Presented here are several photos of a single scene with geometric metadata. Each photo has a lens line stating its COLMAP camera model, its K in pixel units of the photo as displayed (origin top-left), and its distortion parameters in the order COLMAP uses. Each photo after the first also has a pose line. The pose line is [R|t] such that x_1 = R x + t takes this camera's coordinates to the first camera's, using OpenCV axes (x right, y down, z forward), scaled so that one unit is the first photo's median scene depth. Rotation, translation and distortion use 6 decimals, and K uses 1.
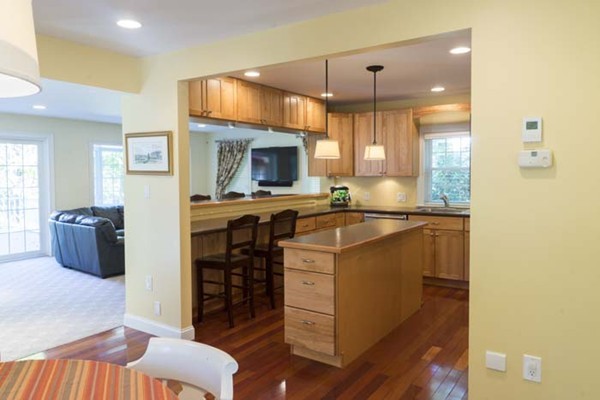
lens RADIAL K [[445.7, 0, 291.1], [0, 445.7, 193.4], [0, 0, 1]] dist [0.001253, -0.004798]
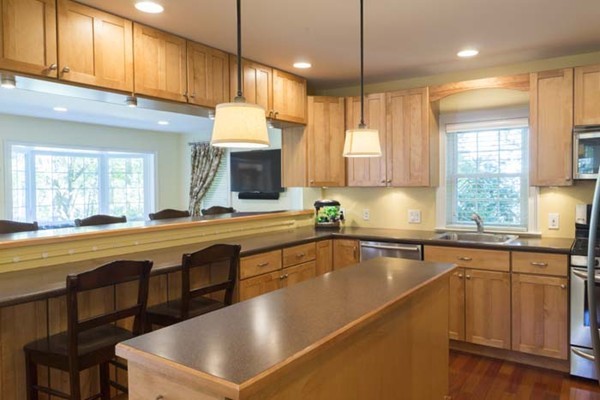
lens RADIAL K [[427.3, 0, 322.5], [0, 427.3, 191.1], [0, 0, 1]] dist [0.004926, -0.008014]
pose [[0.999654, -0.000605, 0.026303, 0.089234], [0.001322, 0.999627, -0.027265, -0.013429], [-0.026276, 0.027290, 0.999282, 0.343397]]
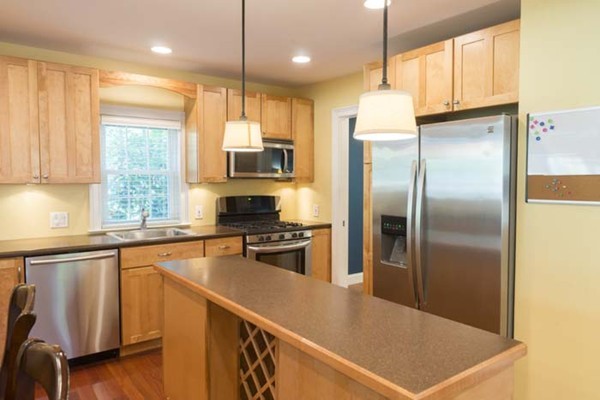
lens RADIAL K [[427.3, 0, 295.7], [0, 427.3, 197.5], [0, 0, 1]] dist [0.004926, -0.008014]
pose [[0.318088, -0.033060, 0.947484, -0.184575], [0.042395, 0.998888, 0.020621, -0.019525], [-0.947113, 0.033609, 0.319136, 0.551093]]
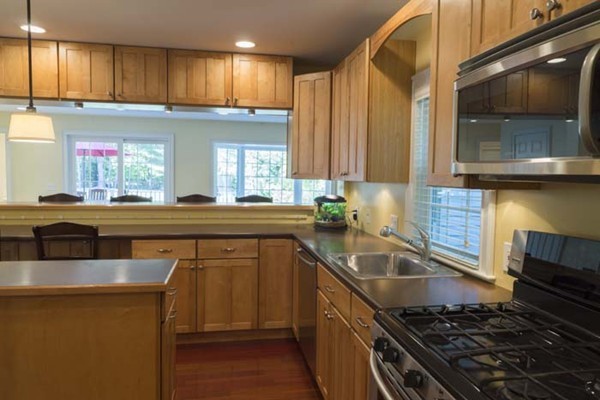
lens RADIAL K [[414.2, 0, 303.5], [0, 414.2, 199.7], [0, 0, 1]] dist [0.034000, 0.000047]
pose [[0.712548, 0.062702, -0.698816, 0.518297], [-0.053243, 0.997959, 0.035254, -0.031008], [0.699600, 0.012087, 0.714432, 0.615530]]
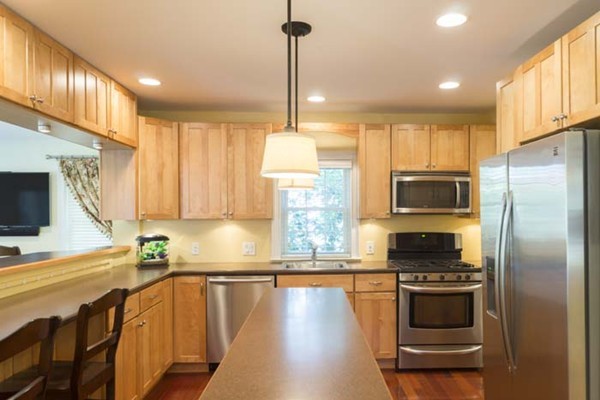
lens RADIAL K [[445.7, 0, 320.6], [0, 445.7, 217.9], [0, 0, 1]] dist [0.001253, -0.004798]
pose [[0.799852, 0.000226, 0.600197, -0.088070], [0.024680, 0.999142, -0.033266, -0.014226], [-0.599690, 0.041420, 0.799160, 0.378227]]
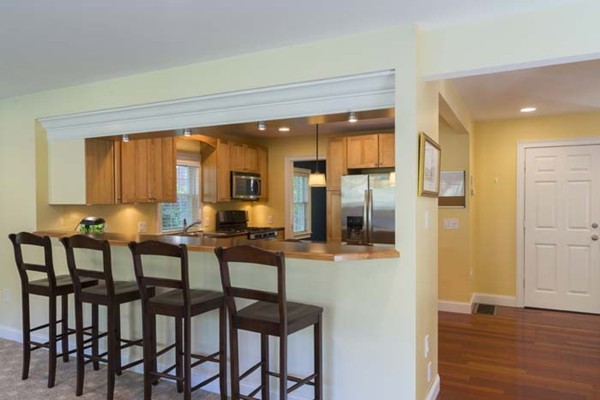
lens RADIAL K [[427.3, 0, 299.6], [0, 427.3, 212.1], [0, 0, 1]] dist [0.004926, -0.008014]
pose [[-0.131430, -0.022198, 0.991077, -0.629482], [0.051849, 0.998227, 0.029234, -0.029958], [-0.989969, 0.055229, -0.130046, 0.833218]]
